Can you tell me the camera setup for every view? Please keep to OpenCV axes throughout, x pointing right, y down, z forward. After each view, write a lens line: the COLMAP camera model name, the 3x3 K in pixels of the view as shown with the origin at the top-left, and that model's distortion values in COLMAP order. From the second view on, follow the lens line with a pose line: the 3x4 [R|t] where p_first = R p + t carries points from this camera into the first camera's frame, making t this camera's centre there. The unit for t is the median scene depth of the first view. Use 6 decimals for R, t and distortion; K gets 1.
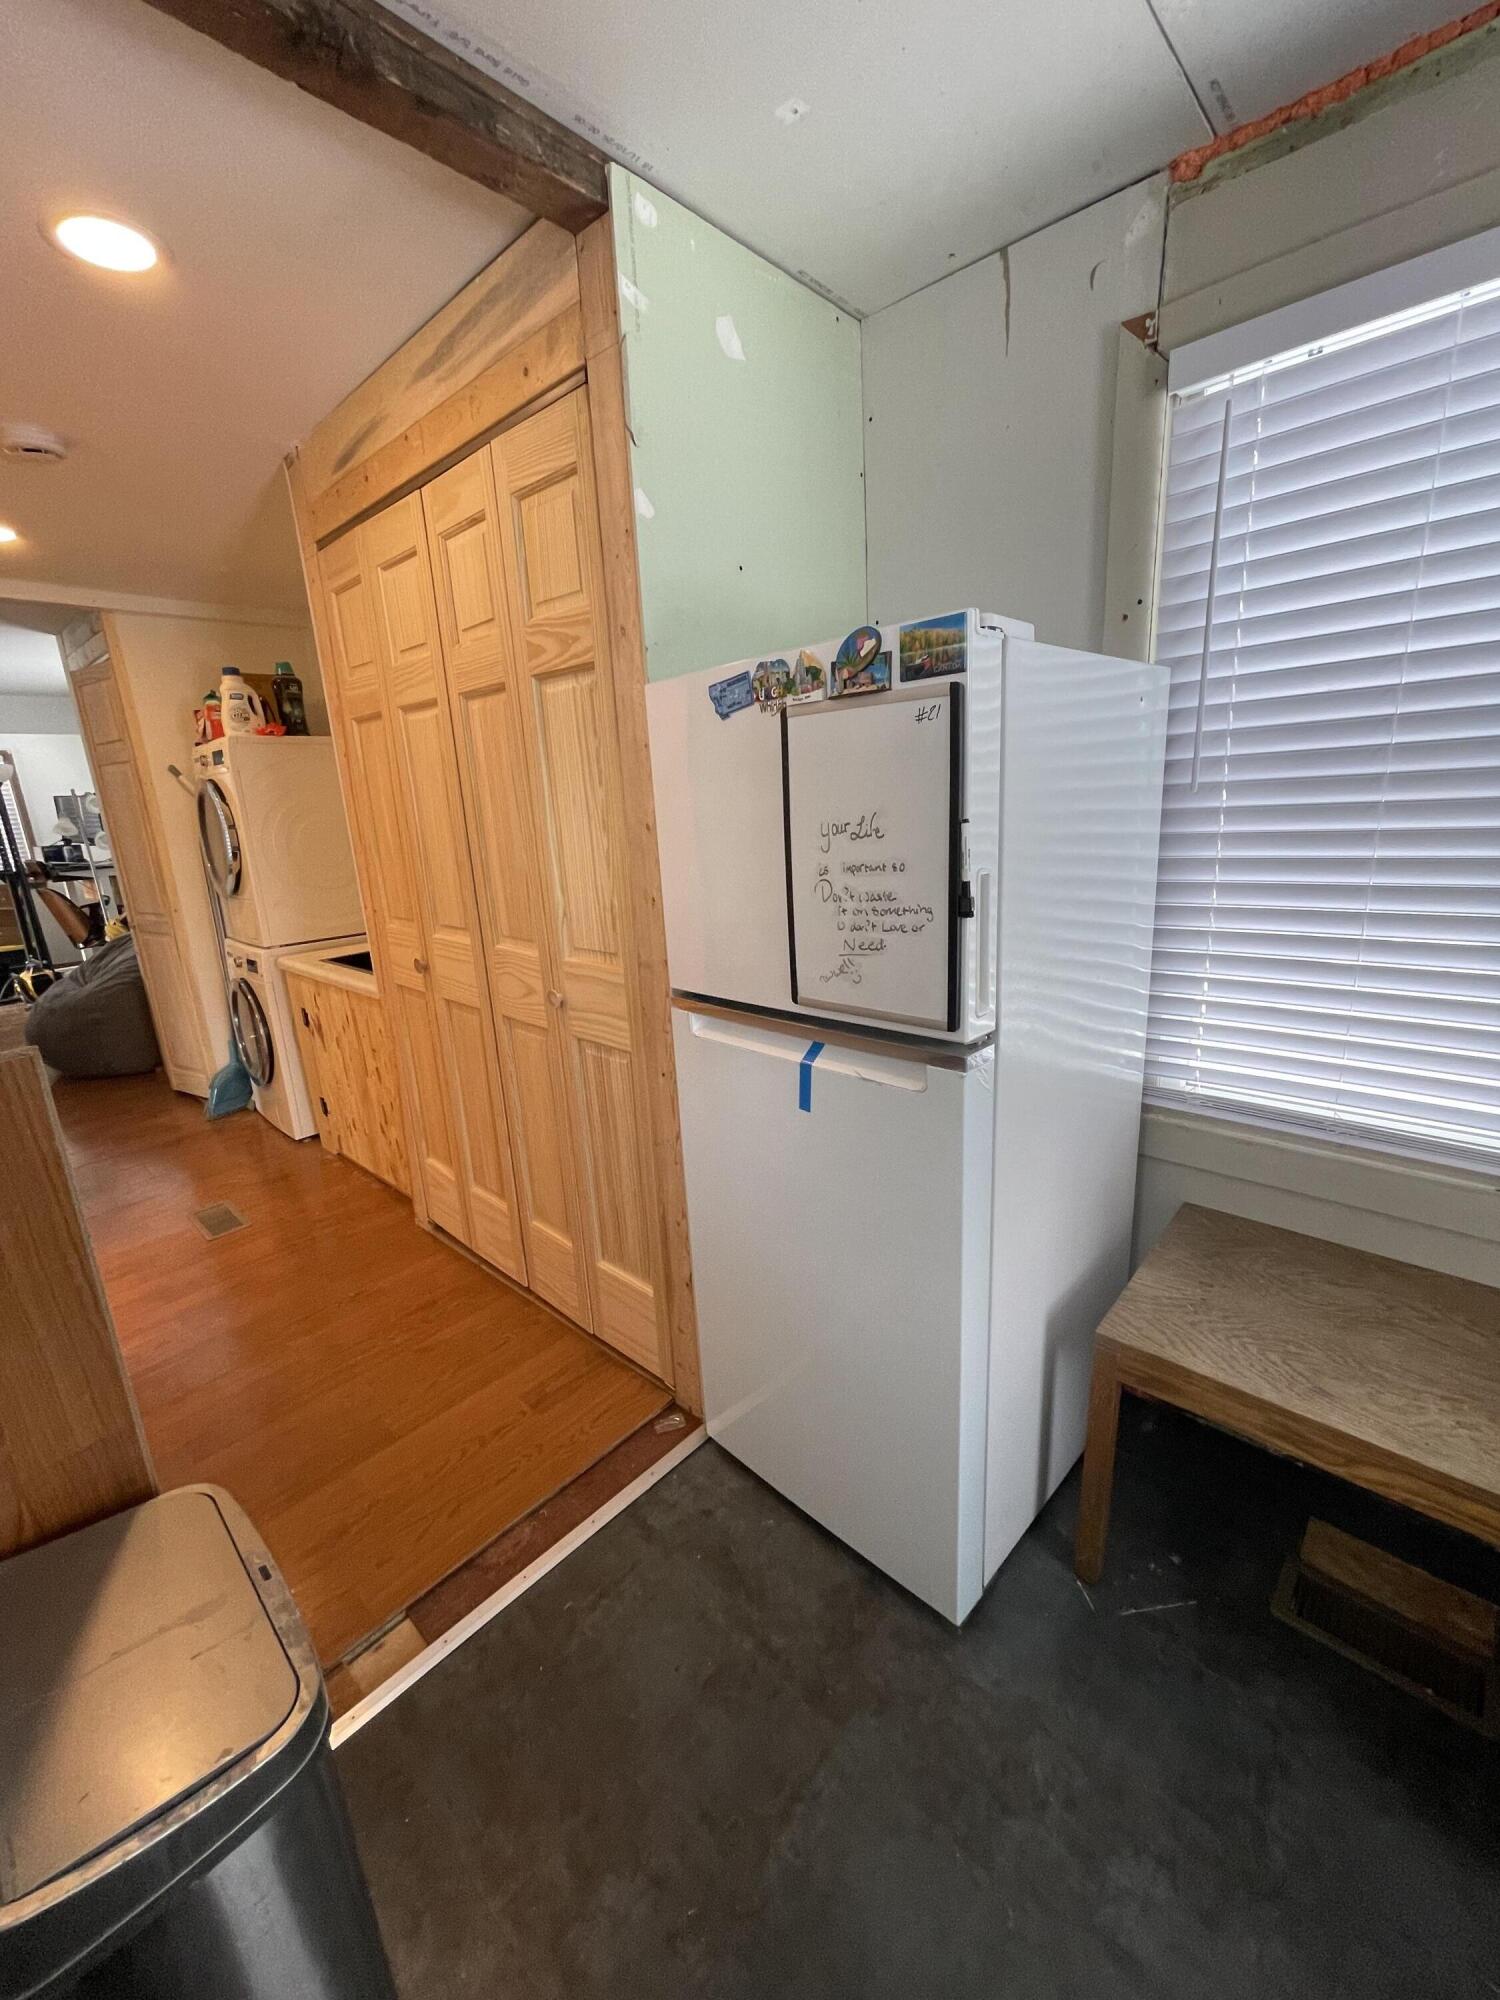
lens RADIAL K [[799.4, 0, 738.0], [0, 799.4, 999.6], [0, 0, 1]] dist [0.000912, -0.001005]
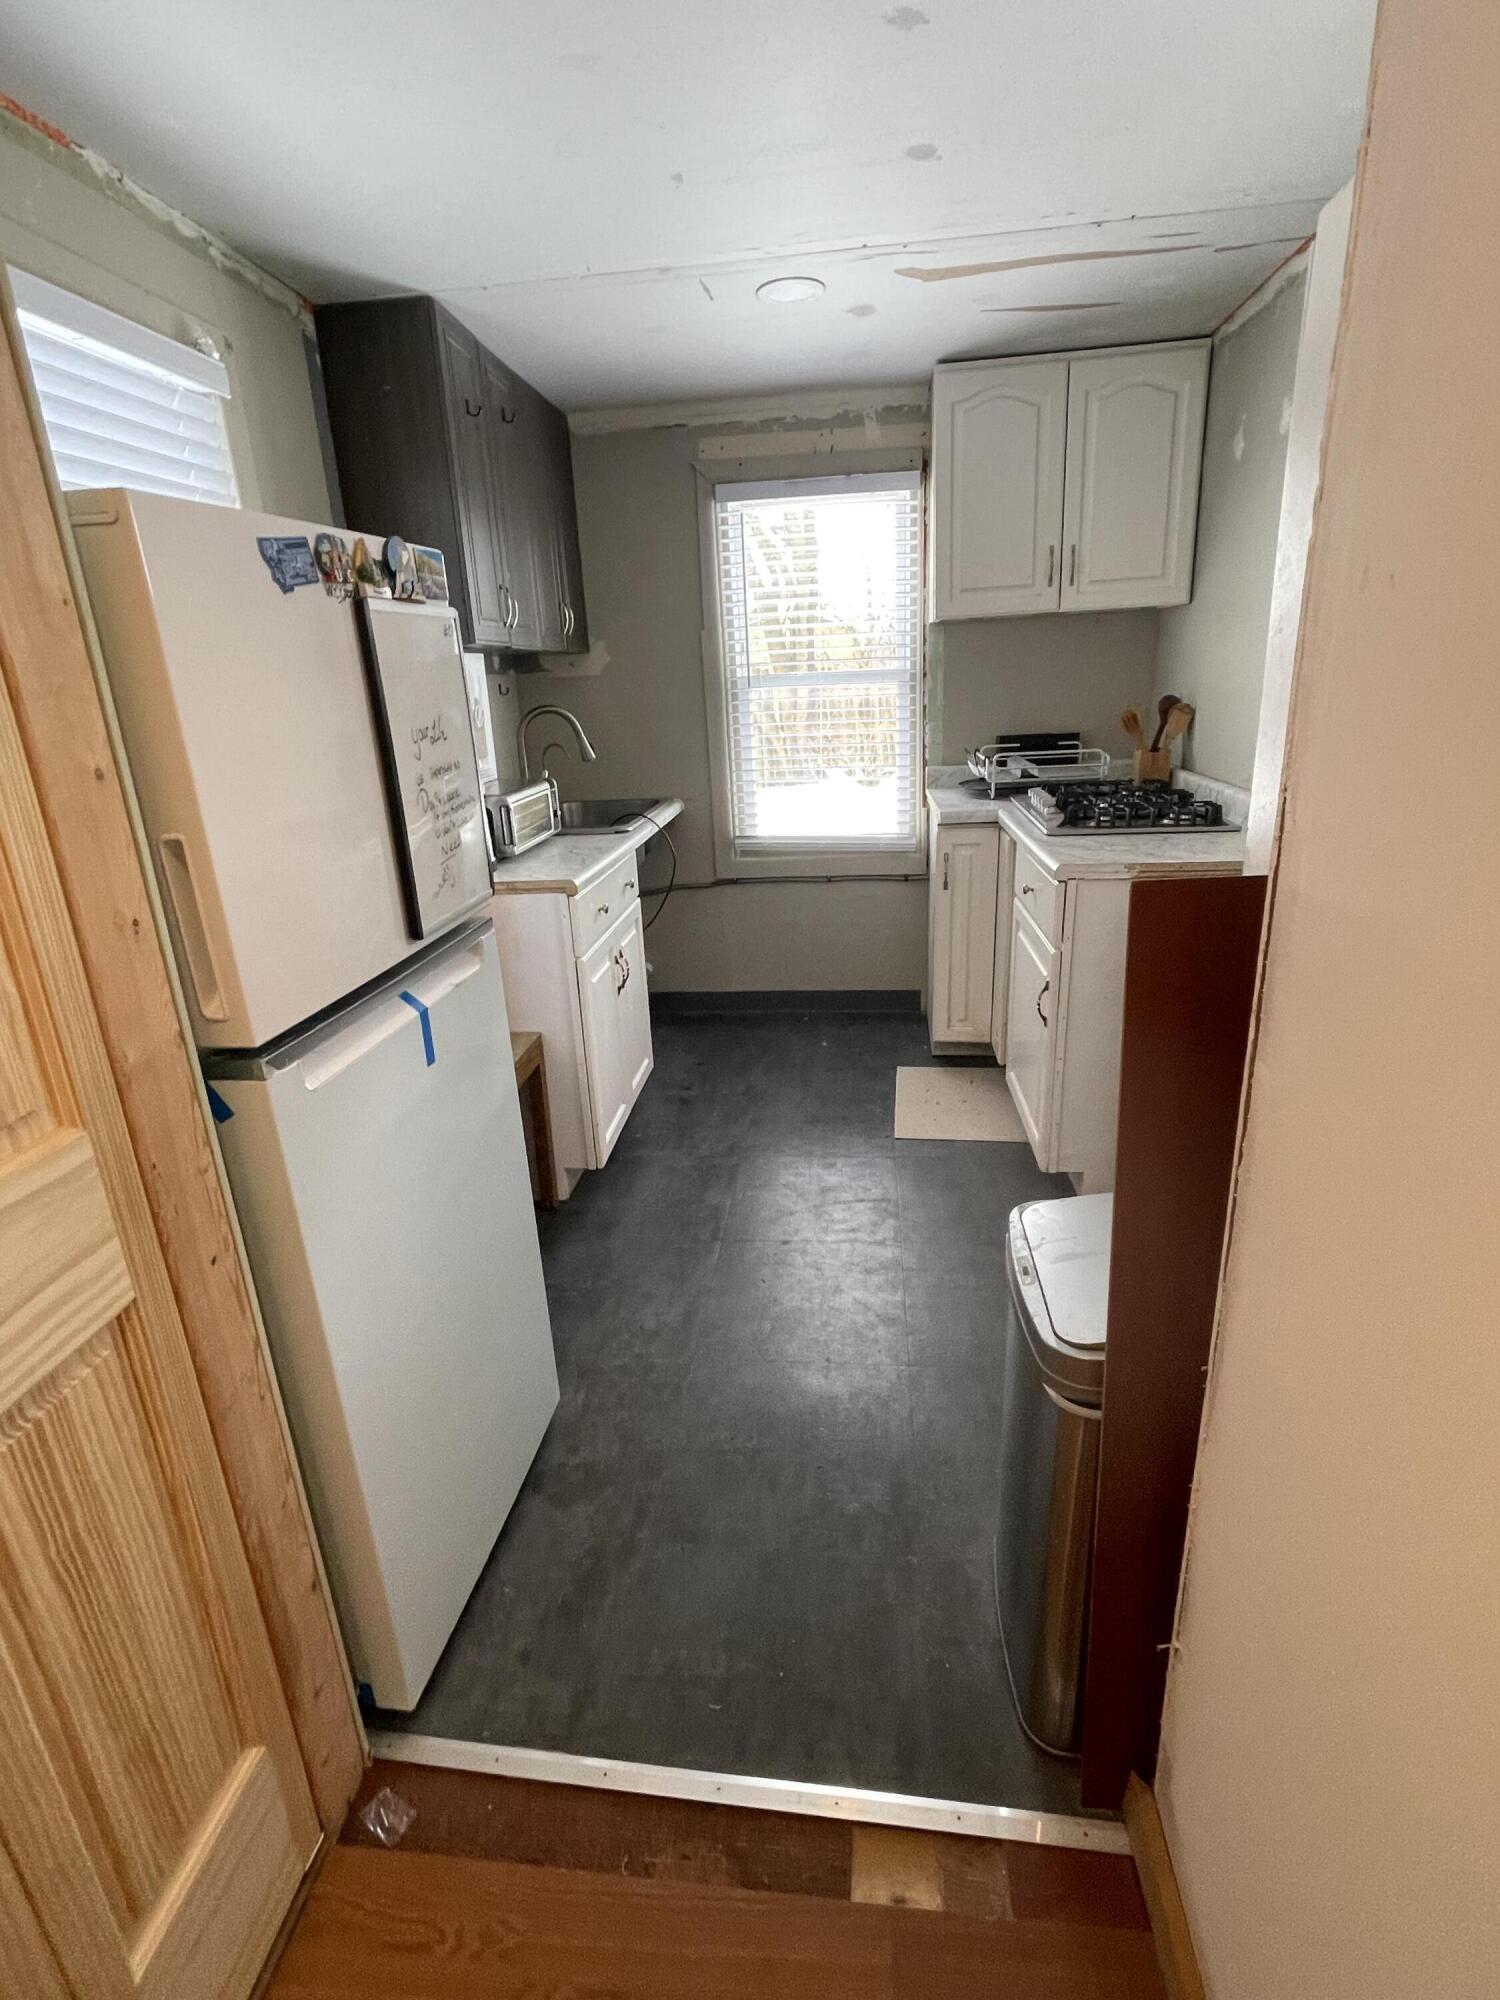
lens RADIAL K [[963.7, 0, 744.7], [0, 963.7, 993.1], [0, 0, 1]] dist [-0.002879, 0.000320]
pose [[-0.590407, -0.175904, 0.787704, -0.892694], [0.283007, 0.868877, 0.406153, -0.247980], [-0.755861, 0.462722, -0.463209, 1.130513]]
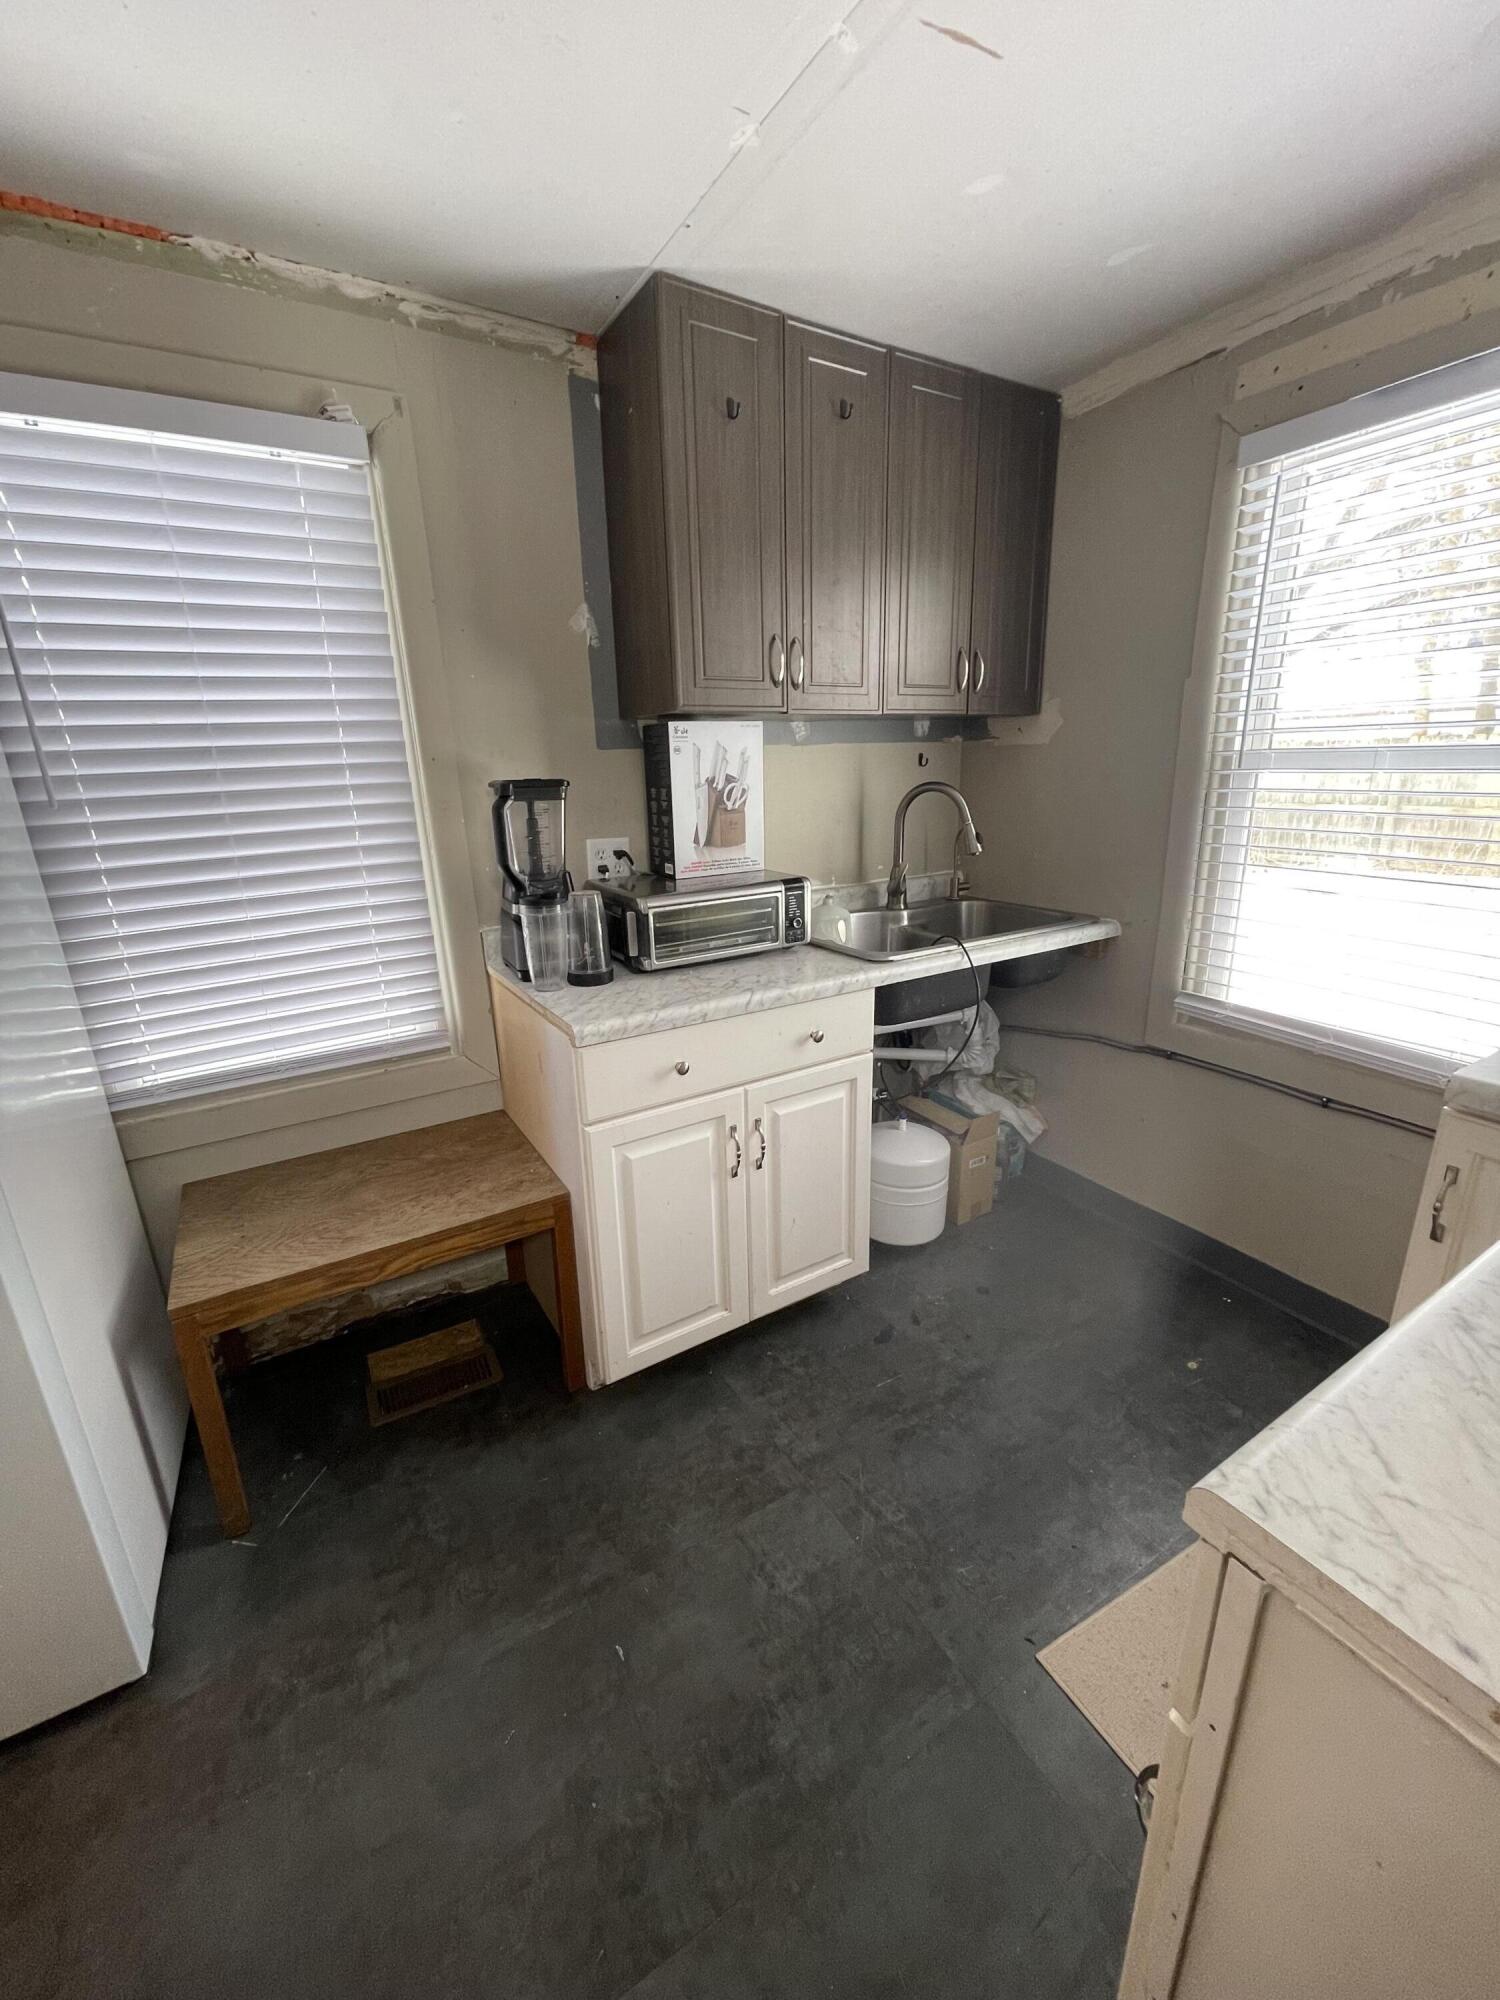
lens RADIAL K [[799.4, 0, 746.5], [0, 799.4, 998.3], [0, 0, 1]] dist [0.000912, -0.001005]
pose [[0.276898, -0.231503, 0.932595, -0.224553], [0.261982, 0.951964, 0.158526, 0.050065], [-0.924496, 0.200428, 0.324246, -0.132899]]
